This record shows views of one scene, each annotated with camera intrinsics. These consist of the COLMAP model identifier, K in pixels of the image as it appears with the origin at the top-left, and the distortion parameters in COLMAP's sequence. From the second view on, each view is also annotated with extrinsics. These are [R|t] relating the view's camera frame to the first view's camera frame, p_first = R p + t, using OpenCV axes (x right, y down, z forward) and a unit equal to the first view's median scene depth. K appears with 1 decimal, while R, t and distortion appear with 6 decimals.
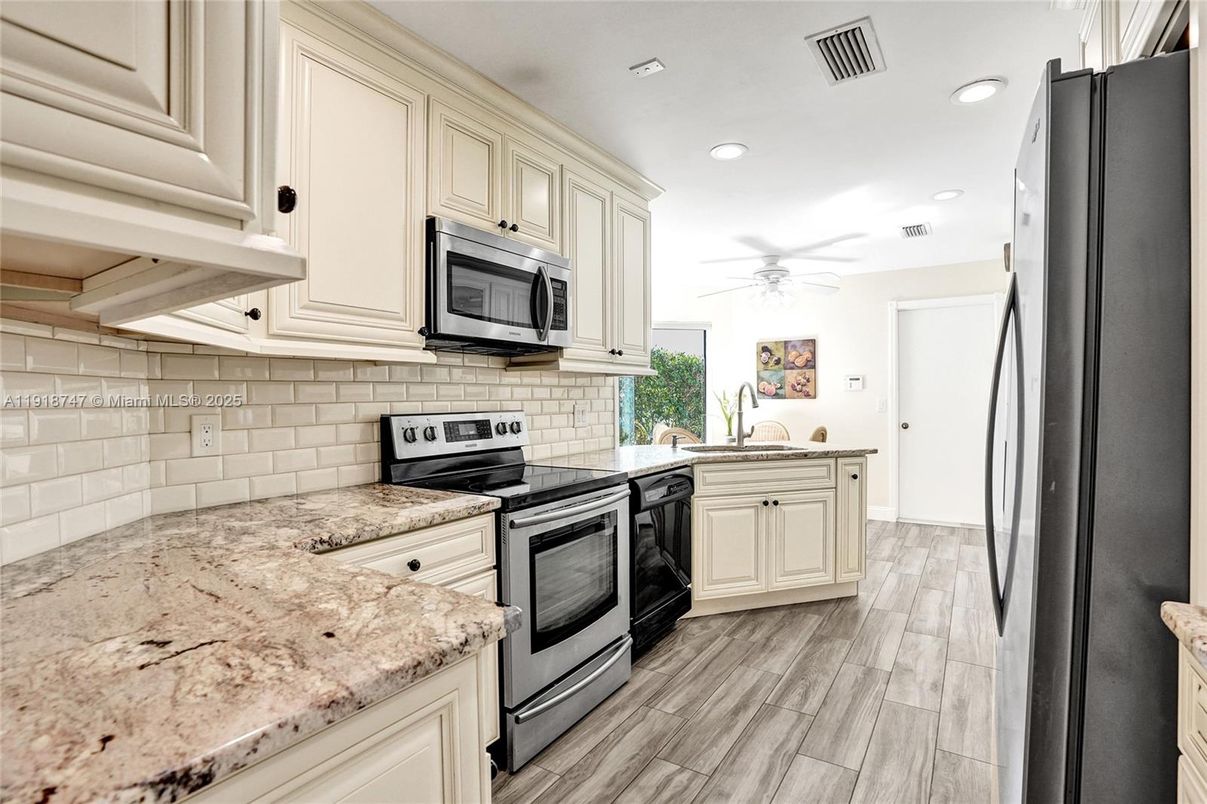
lens RADIAL K [[585.3, 0, 598.3], [0, 585.3, 408.7], [0, 0, 1]] dist [-0.058399, 0.016706]
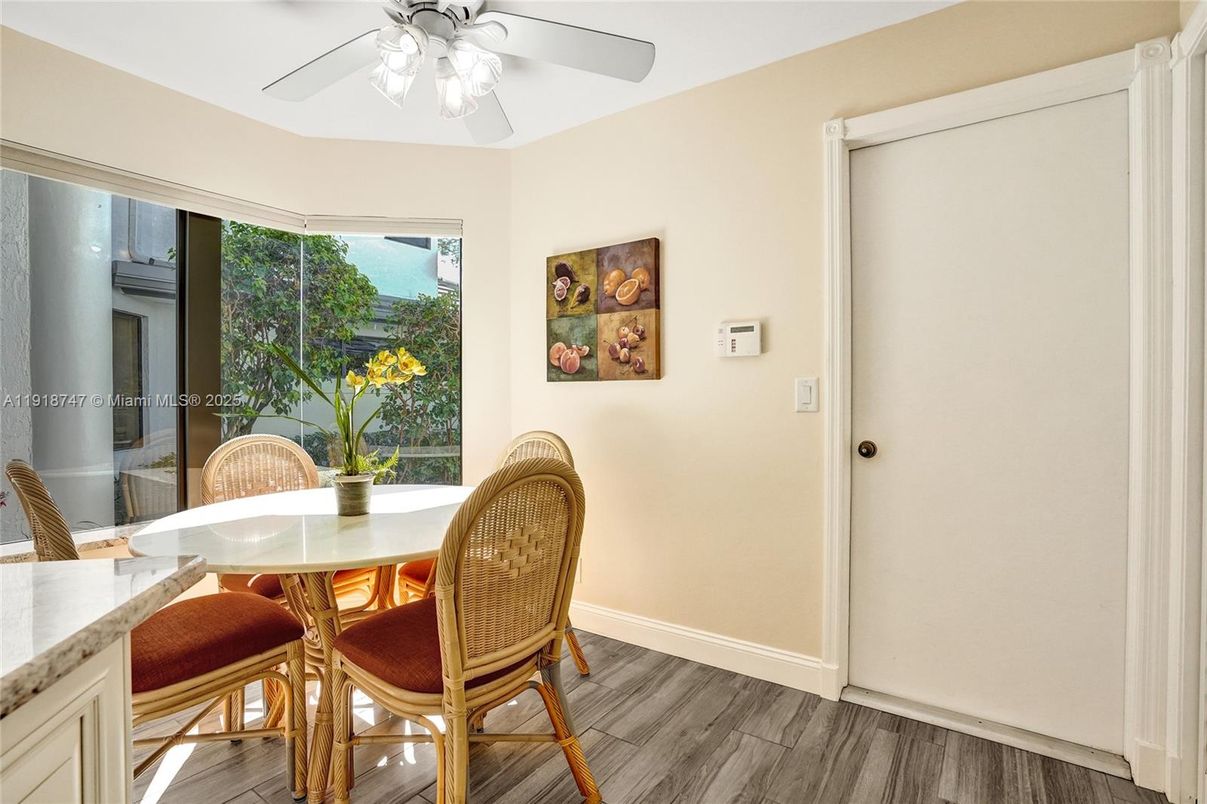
lens RADIAL K [[585.3, 0, 582.1], [0, 585.3, 391.9], [0, 0, 1]] dist [-0.058399, 0.016706]
pose [[0.999283, 0.004746, -0.037565, 0.467720], [-0.005582, 0.999738, -0.022194, 0.002355], [0.037450, 0.022388, 0.999048, 0.804567]]
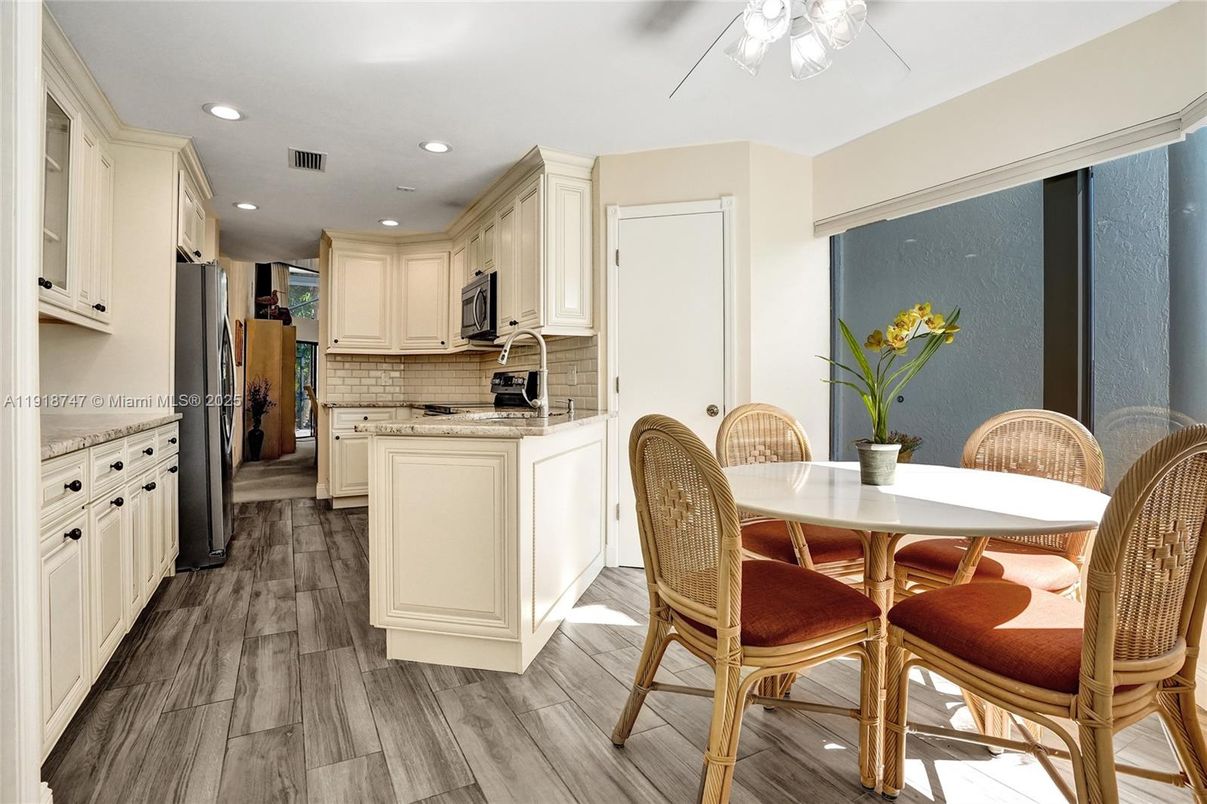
lens RADIAL K [[585.3, 0, 595.0], [0, 585.3, 392.4], [0, 0, 1]] dist [-0.058399, 0.016706]
pose [[-0.474644, 0.013252, -0.880078, 0.760828], [-0.016778, 0.999569, 0.024100, 0.012510], [0.880018, 0.026205, -0.474217, 1.271210]]
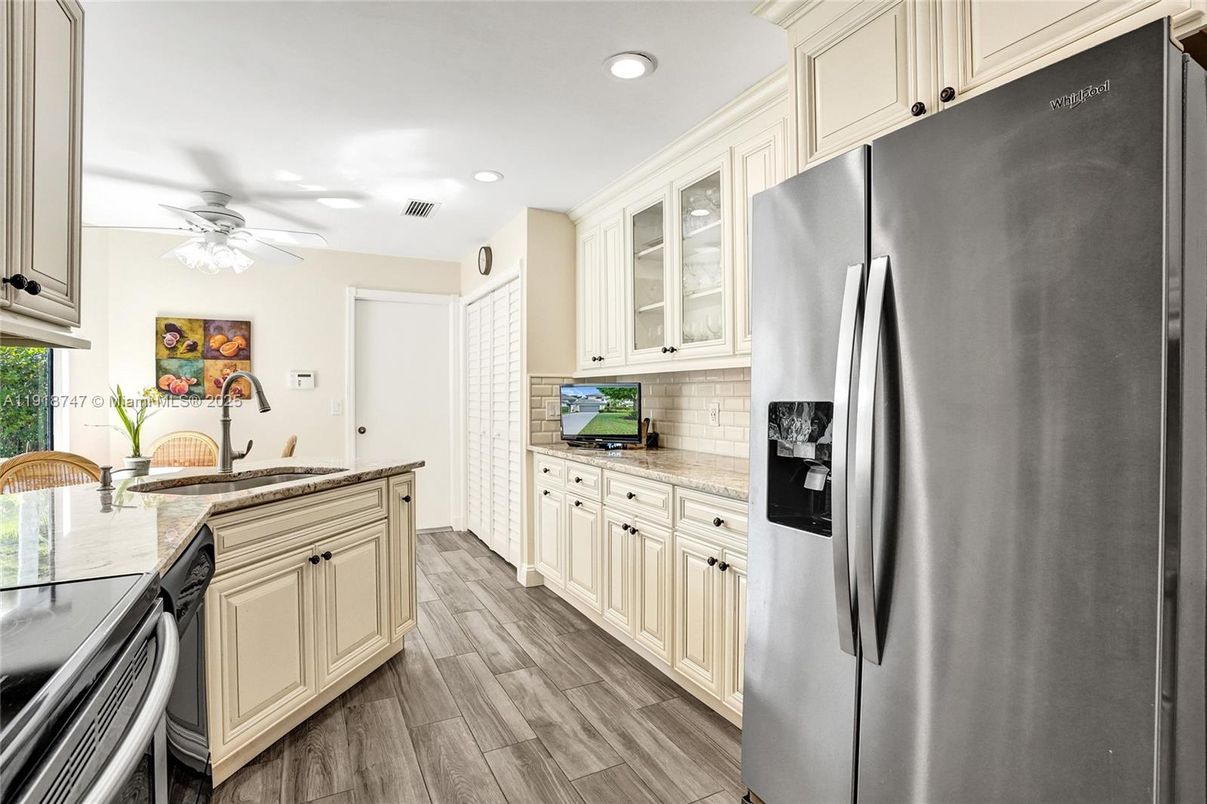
lens RADIAL K [[585.3, 0, 614.2], [0, 585.3, 398.6], [0, 0, 1]] dist [-0.058399, 0.016706]
pose [[0.467484, 0.004729, 0.883989, -0.093982], [0.014894, 0.999802, -0.013224, -0.001966], [-0.883876, 0.019348, 0.467321, 0.319220]]
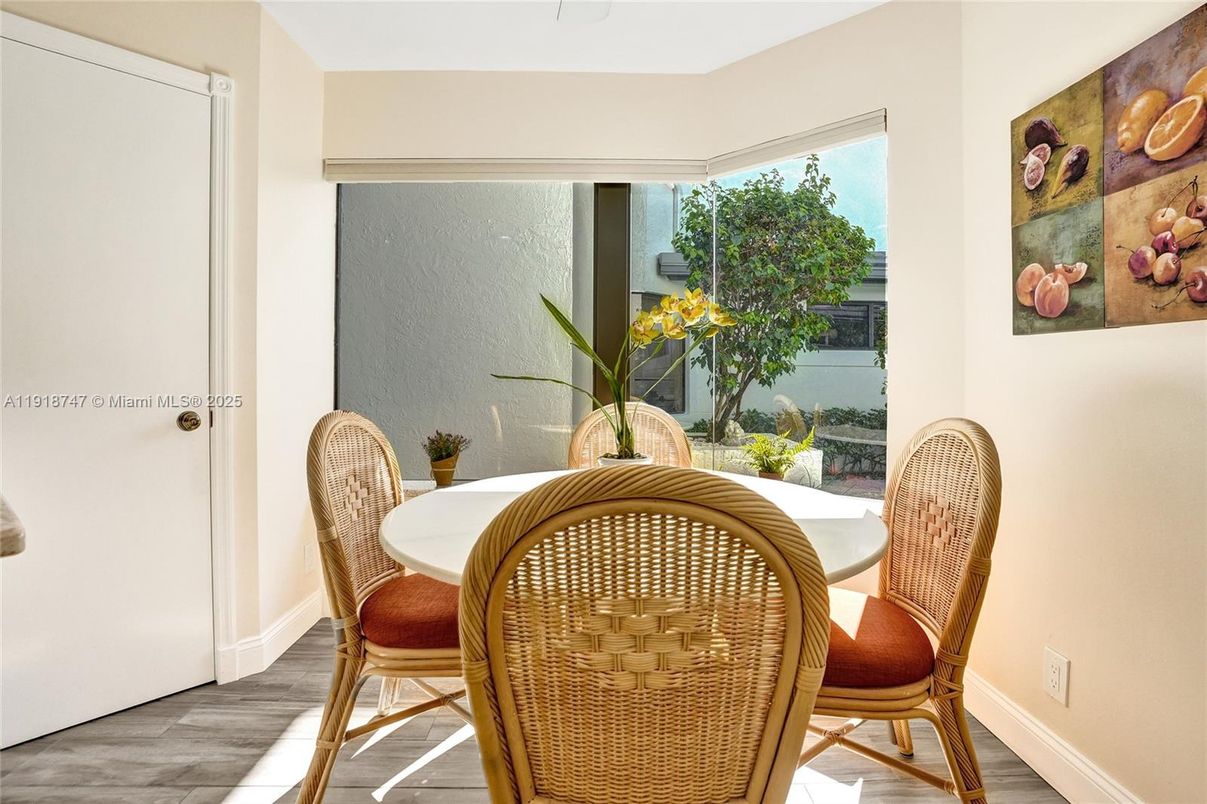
lens RADIAL K [[585.3, 0, 596.3], [0, 585.3, 373.1], [0, 0, 1]] dist [-0.058399, 0.016706]
pose [[0.576464, 0.012667, -0.817025, 0.552476], [-0.021742, 0.999764, 0.000159, 0.007255], [0.816833, 0.017672, 0.576603, 1.031280]]
